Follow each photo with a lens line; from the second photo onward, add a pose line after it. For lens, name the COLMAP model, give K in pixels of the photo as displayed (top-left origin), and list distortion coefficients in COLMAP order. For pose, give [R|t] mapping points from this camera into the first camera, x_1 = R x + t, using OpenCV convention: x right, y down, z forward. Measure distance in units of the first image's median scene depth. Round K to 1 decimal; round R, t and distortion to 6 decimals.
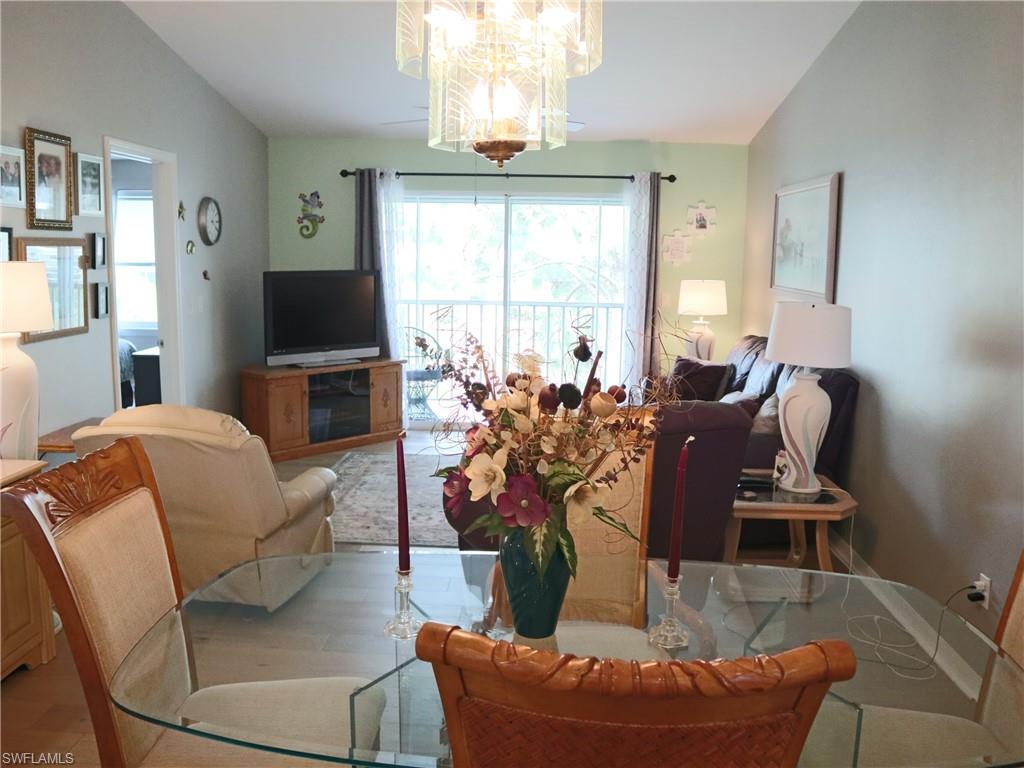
lens RADIAL K [[875.8, 0, 512.0], [0, 875.8, 384.0], [0, 0, 1]] dist [-0.143697, 0.118844]
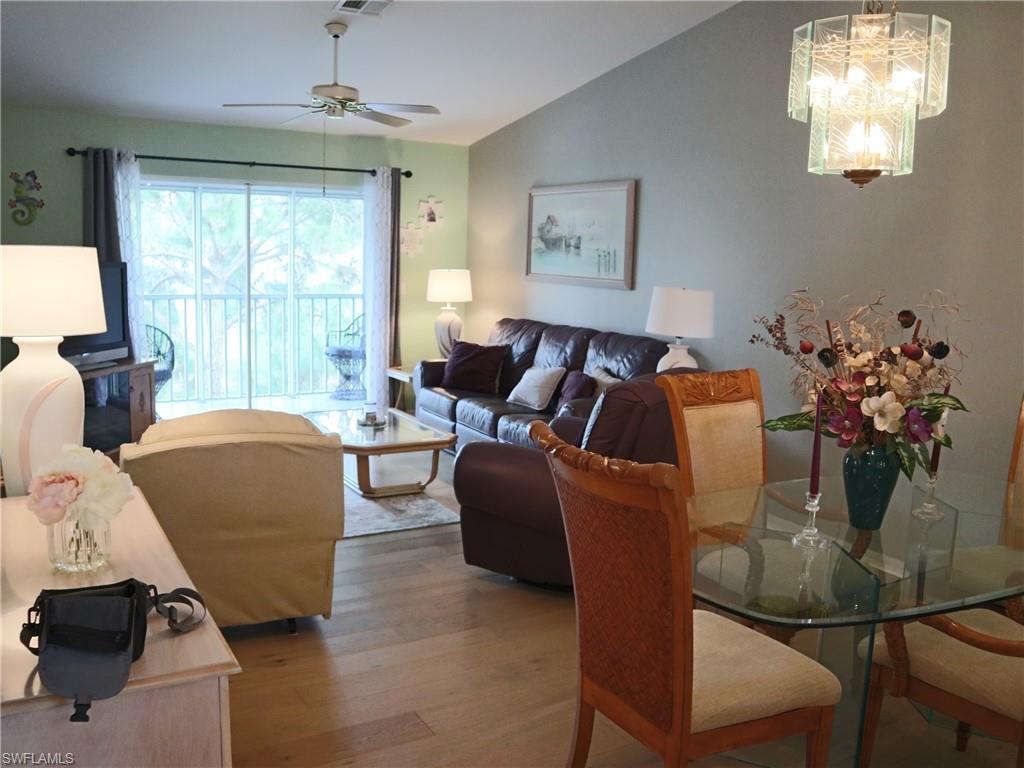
lens RADIAL K [[875.8, 0, 512.0], [0, 875.8, 384.0], [0, 0, 1]] dist [-0.143697, 0.118844]
pose [[0.837624, -0.073034, 0.541342, -0.302858], [0.067123, 0.997273, 0.030684, -0.004795], [-0.542107, 0.010635, 0.840242, 0.039002]]
